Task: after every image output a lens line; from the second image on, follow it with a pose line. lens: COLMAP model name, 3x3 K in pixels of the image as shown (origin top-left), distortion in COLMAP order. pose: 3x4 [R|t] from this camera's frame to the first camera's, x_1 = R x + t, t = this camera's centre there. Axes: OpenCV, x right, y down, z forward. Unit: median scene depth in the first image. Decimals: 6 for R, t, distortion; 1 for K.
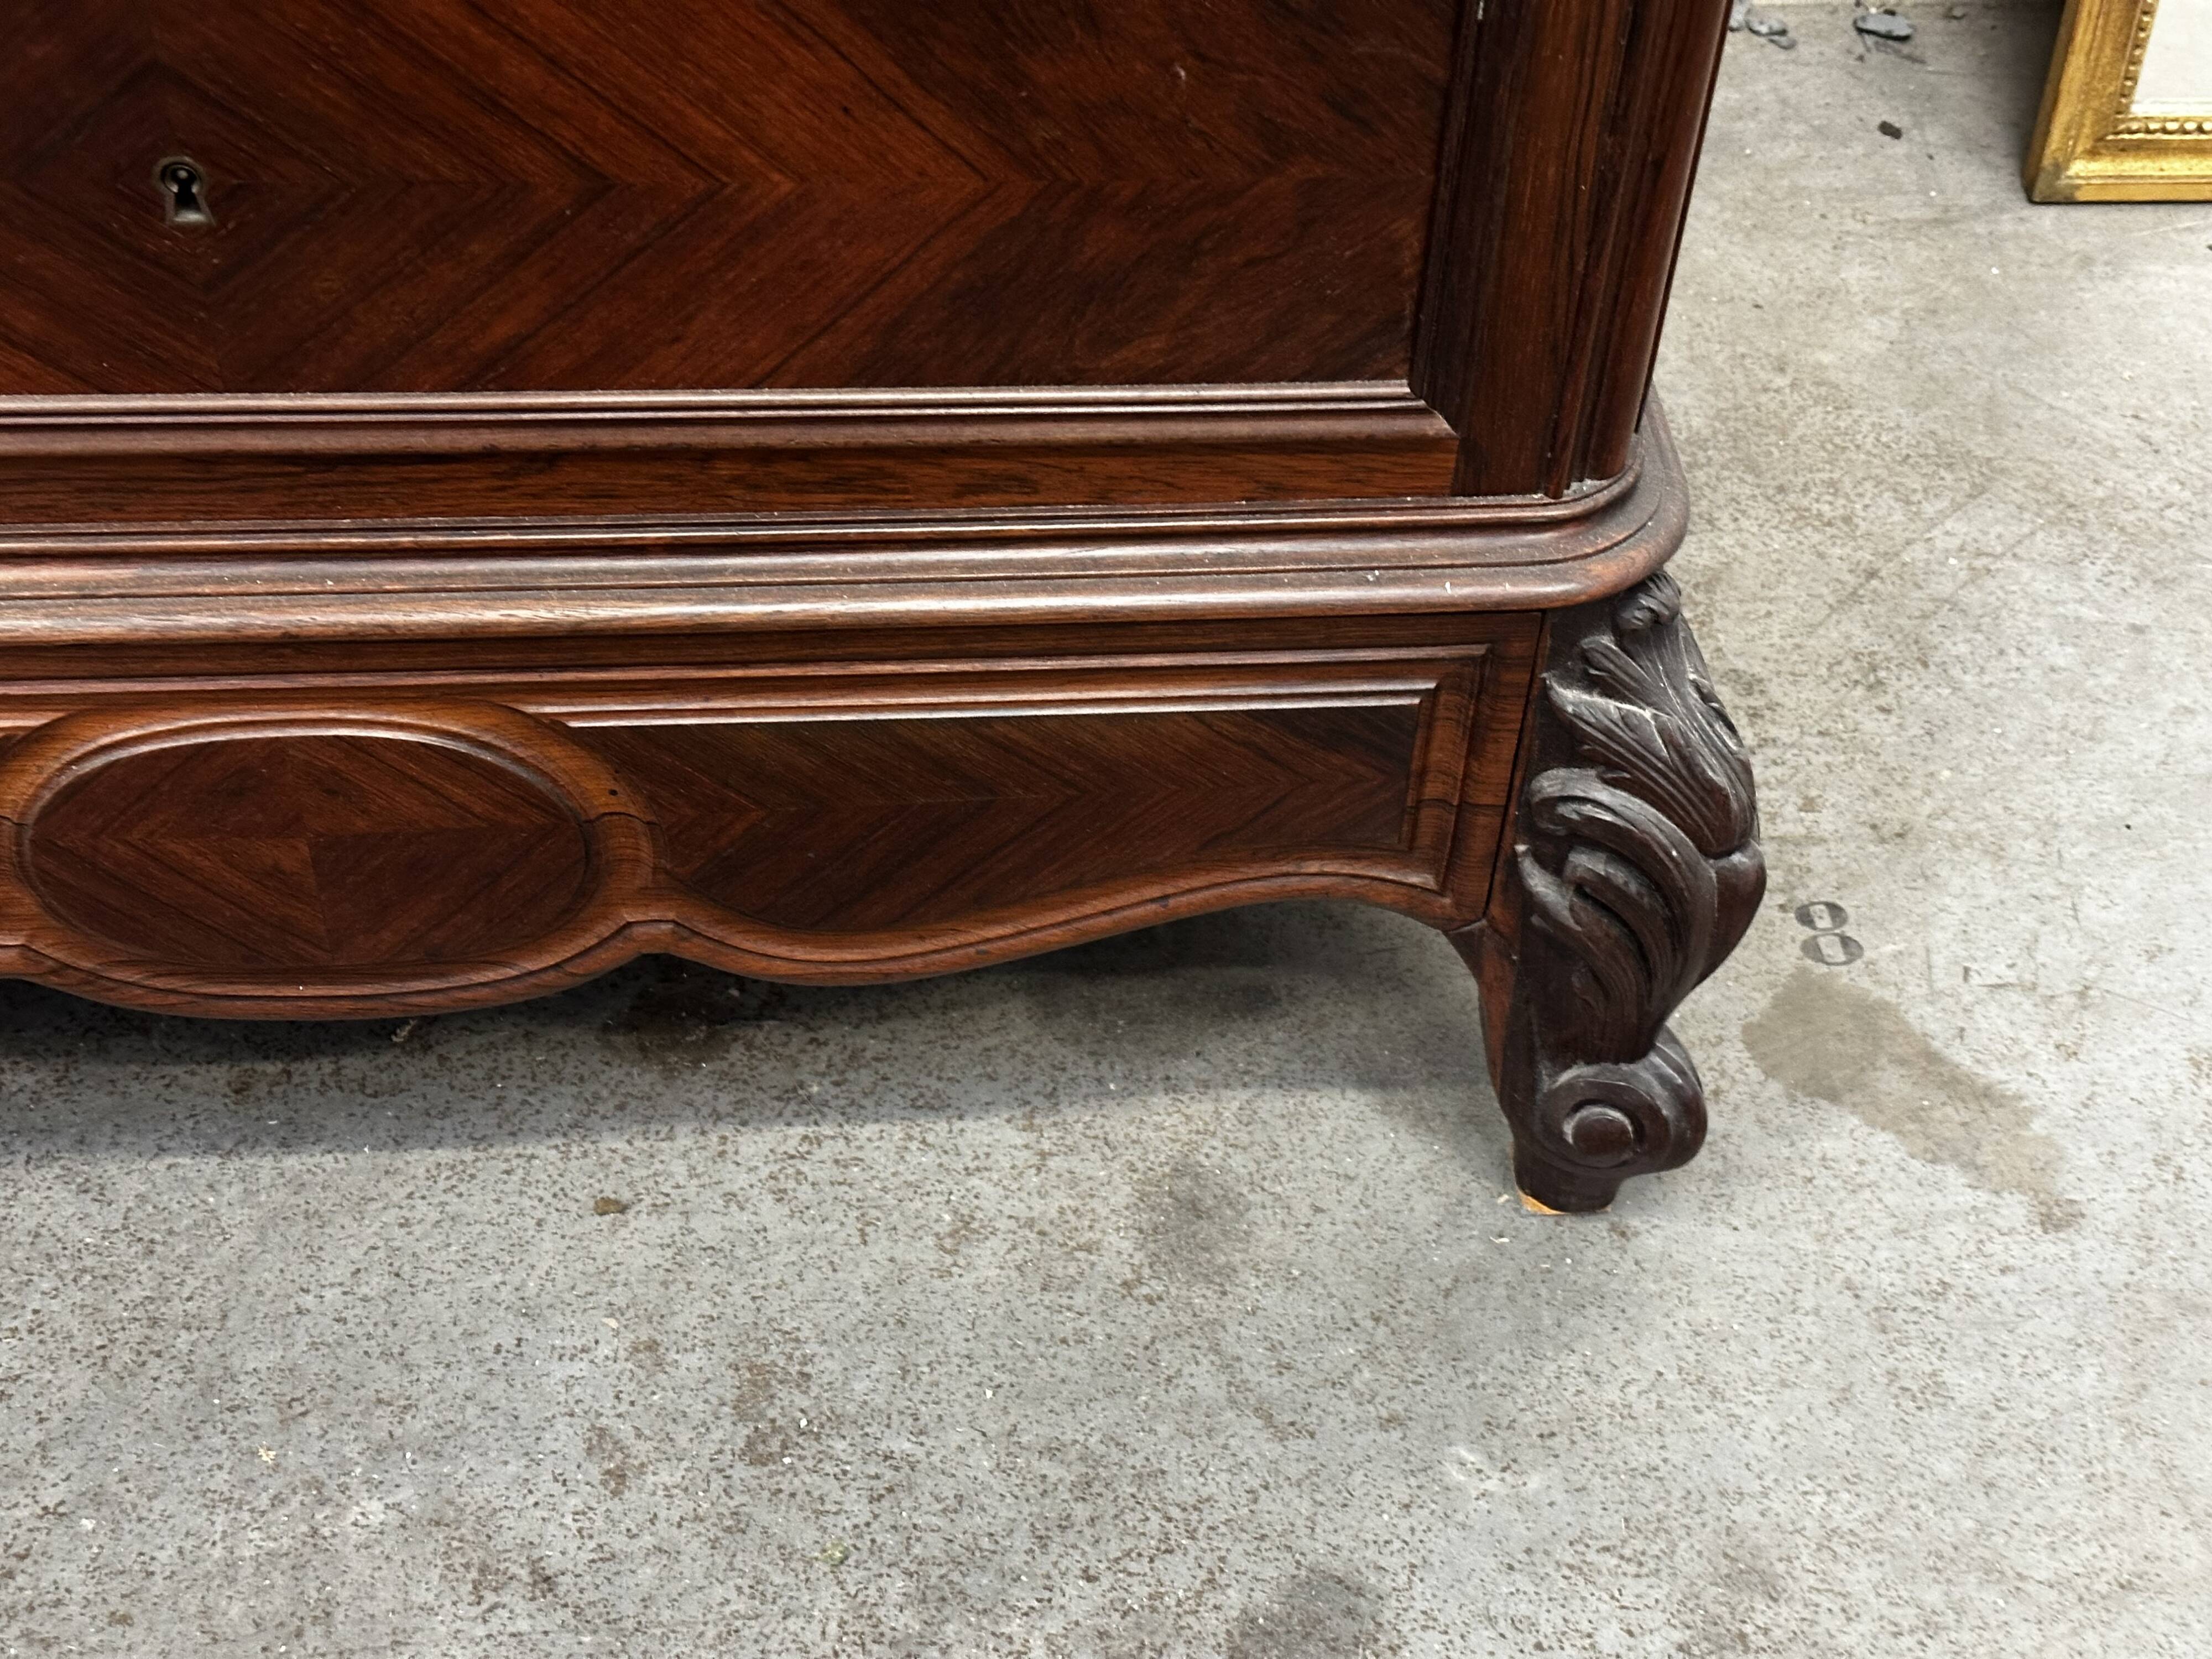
lens RADIAL K [[3066.6, 0, 1121.0], [0, 3066.6, 819.6], [0, 0, 1]] dist [0.126019, 0.000000]
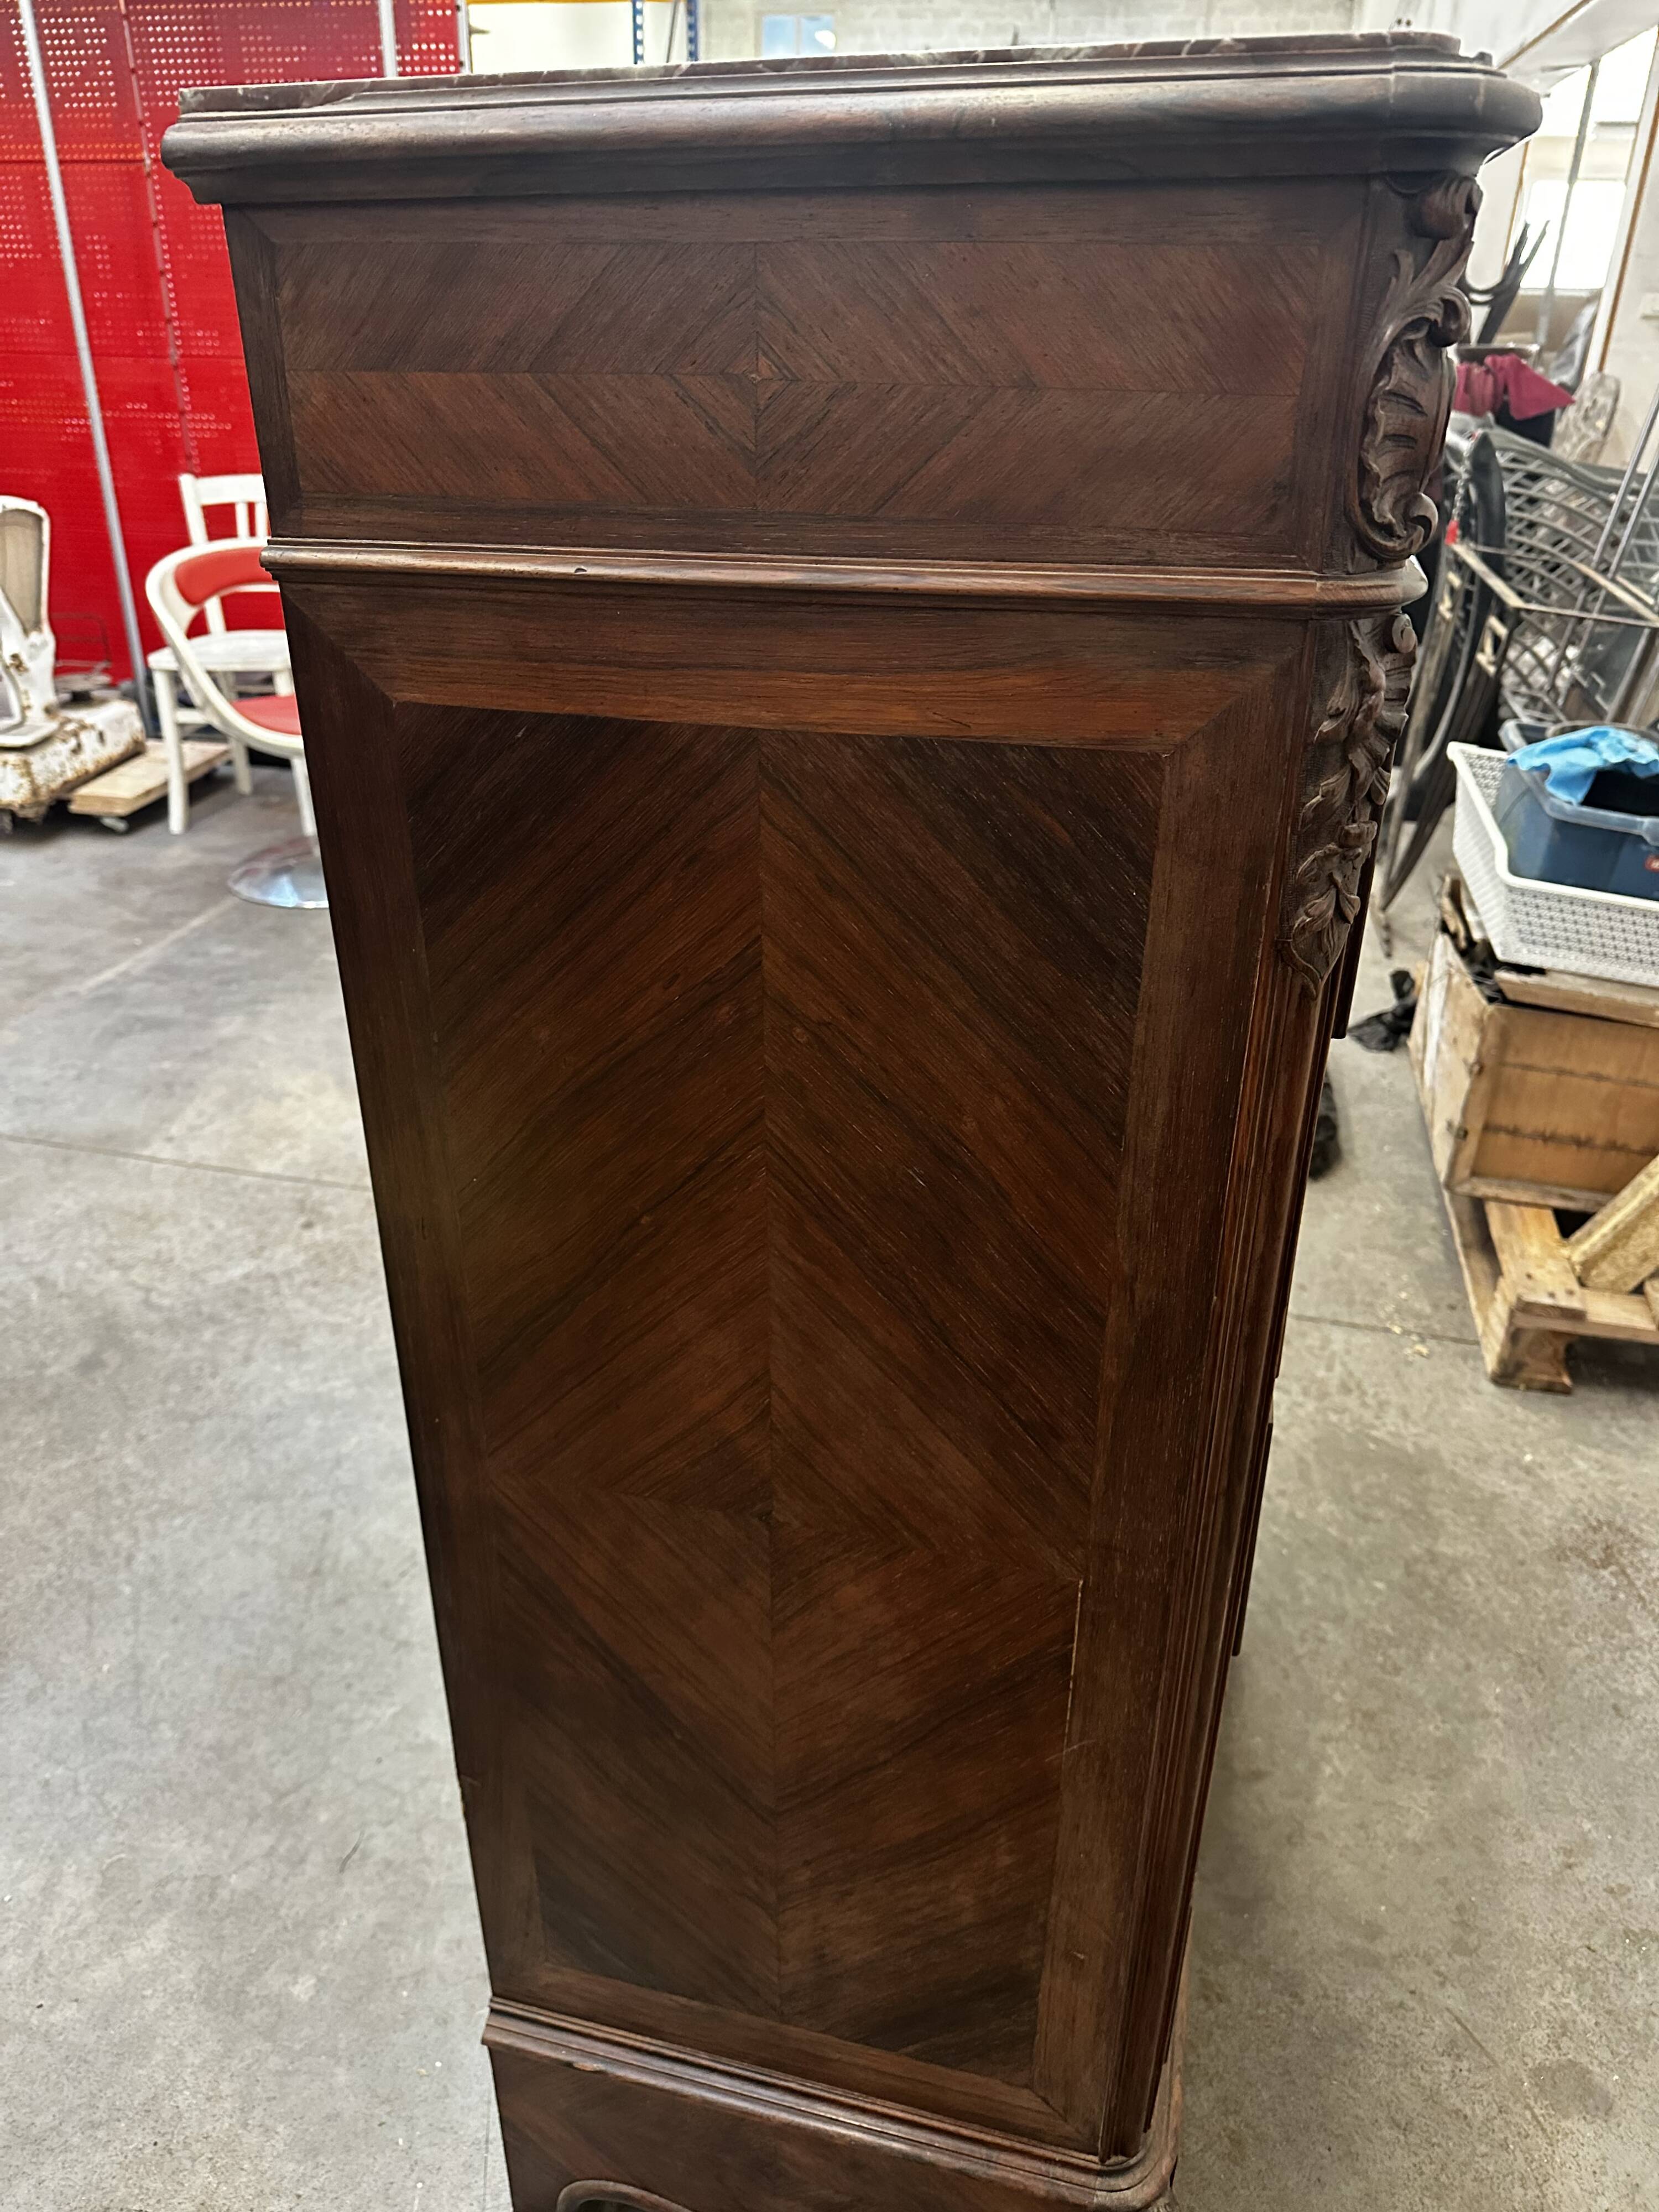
lens RADIAL K [[1551.1, 0, 809.3], [0, 1551.1, 1103.5], [0, 0, 1]] dist [0.035744, -0.050269]
pose [[-0.285963, 0.401056, -0.870276, 1.093418], [-0.710255, 0.520942, 0.473452, -0.361270], [0.643244, 0.753508, 0.135882, -0.316370]]
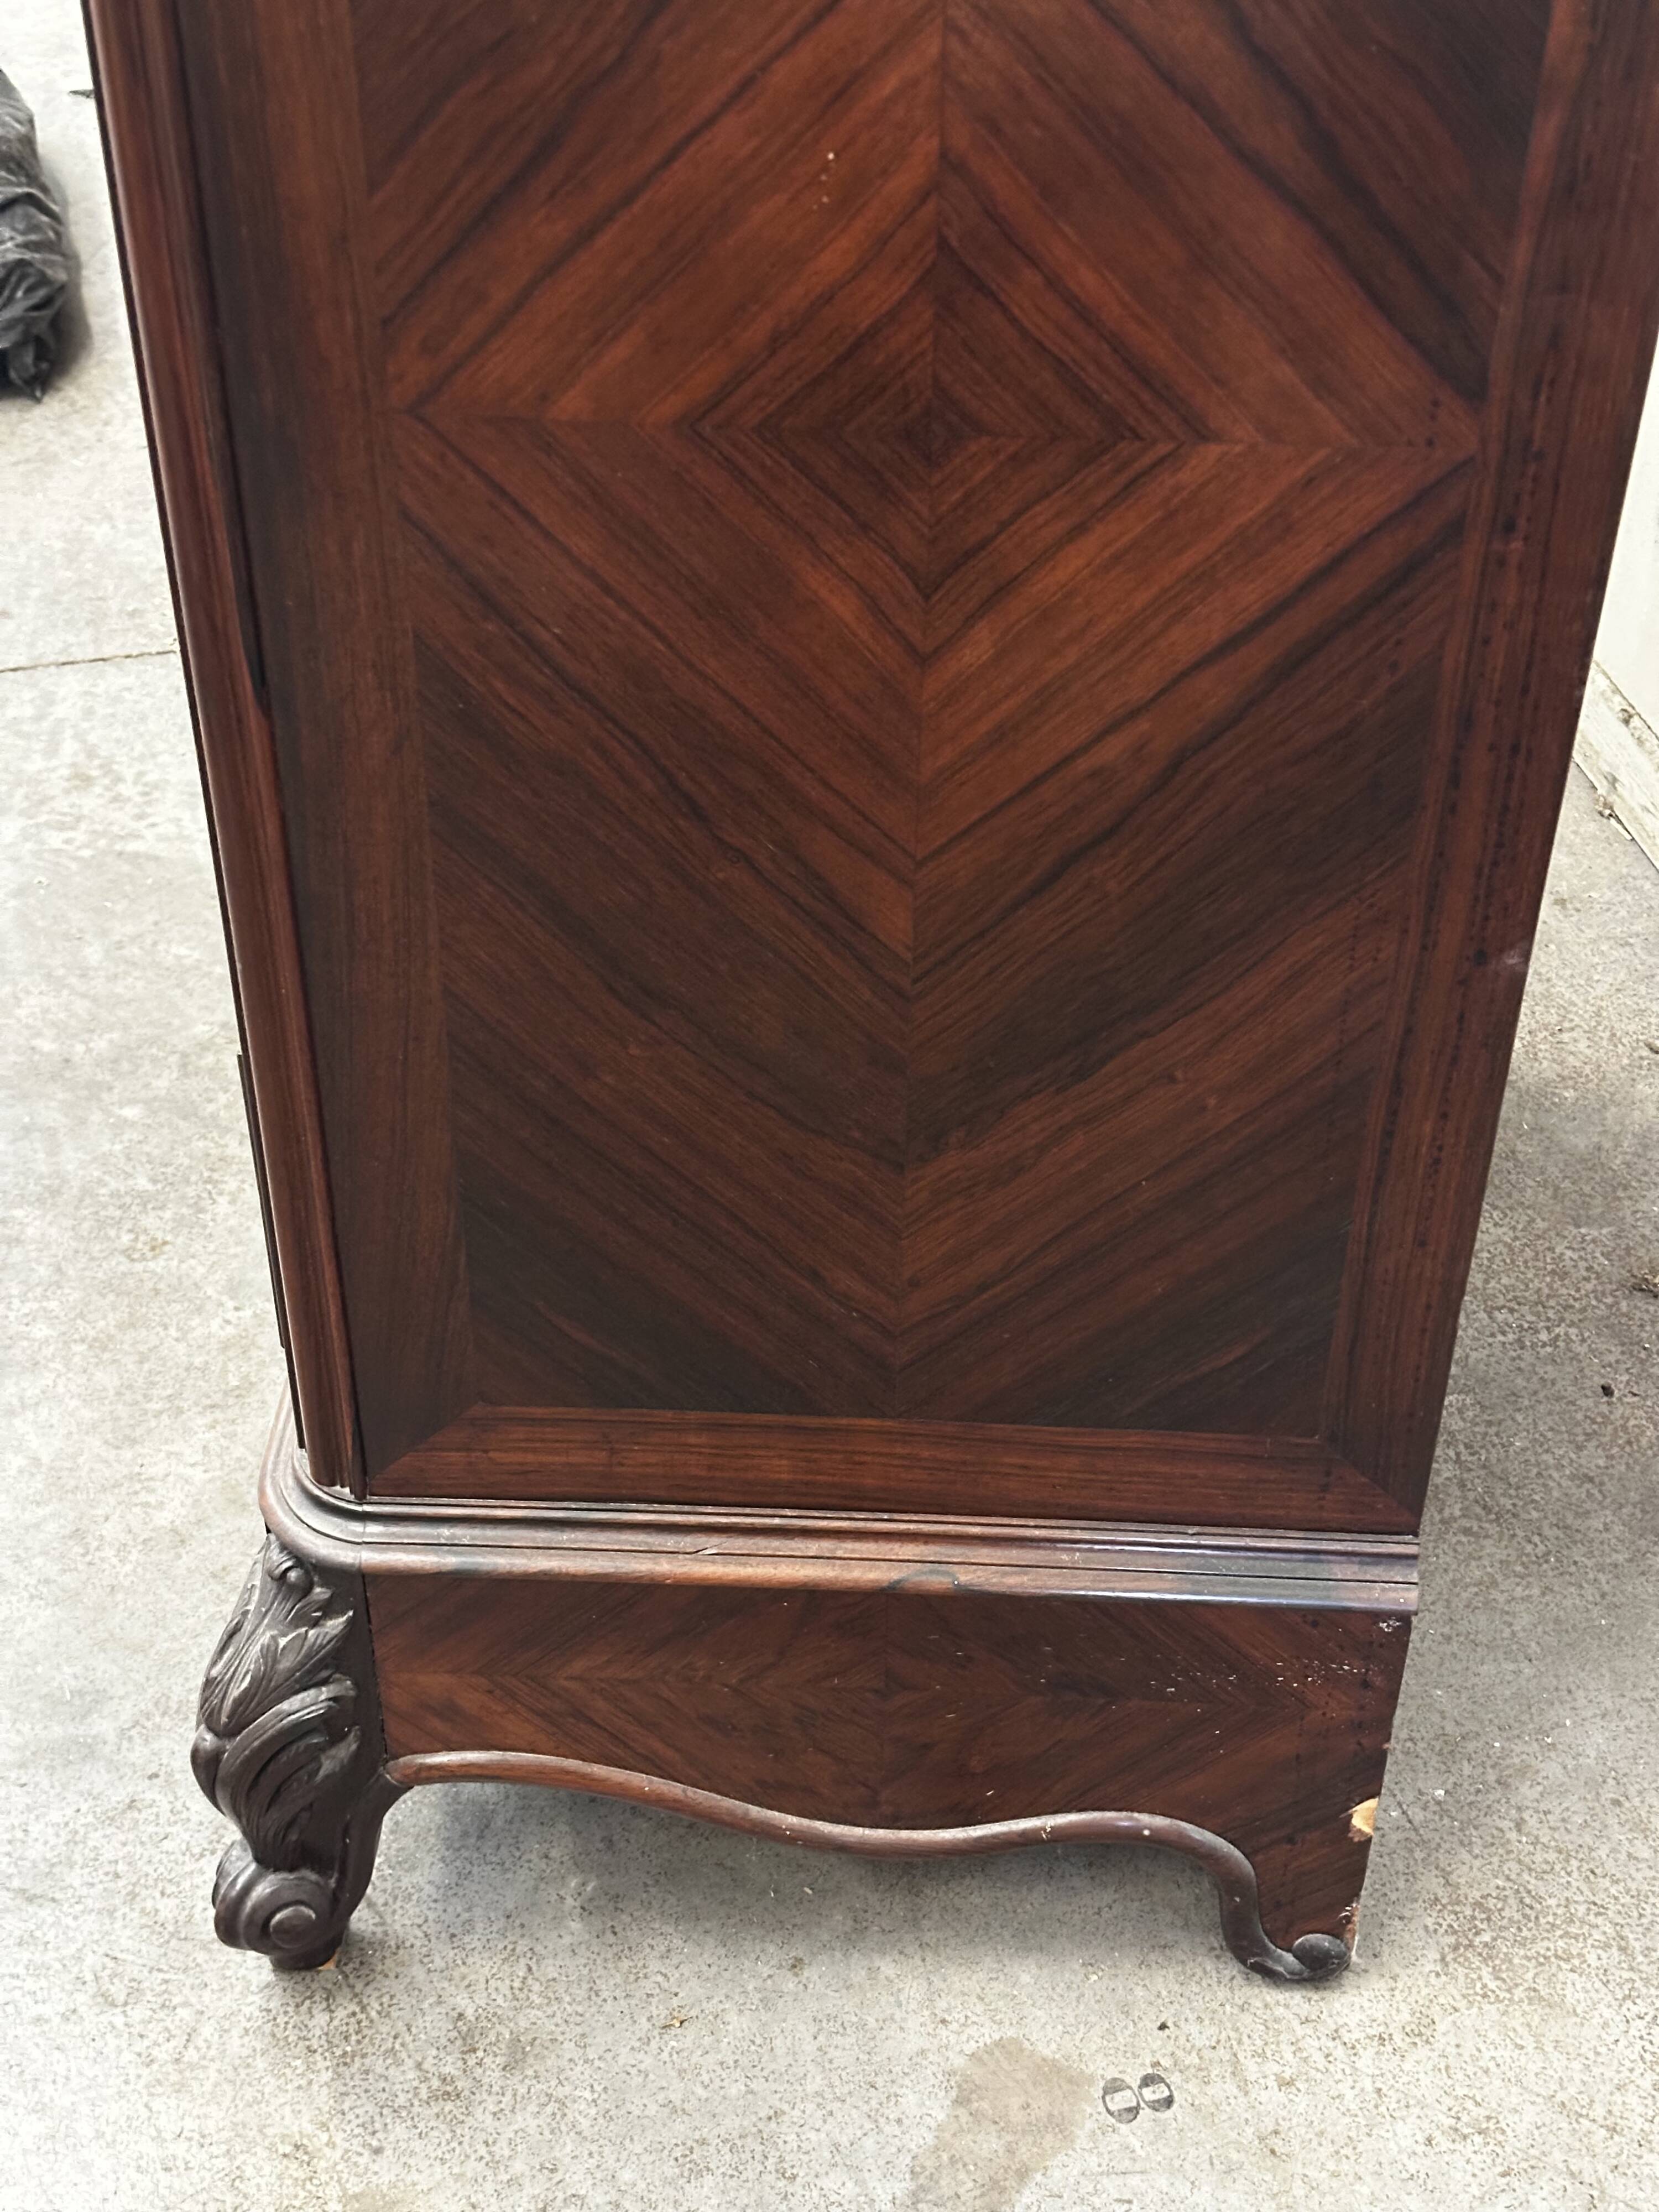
lens RADIAL K [[3051.3, 0, 877.7], [0, 3051.3, 1123.3], [0, 0, 1]] dist [0.108762, 0.000000]
pose [[0.174704, 0.596566, -0.783318, 1.083543], [-0.708484, 0.628629, 0.320743, -0.601840], [0.683761, 0.498933, 0.532482, 0.122860]]
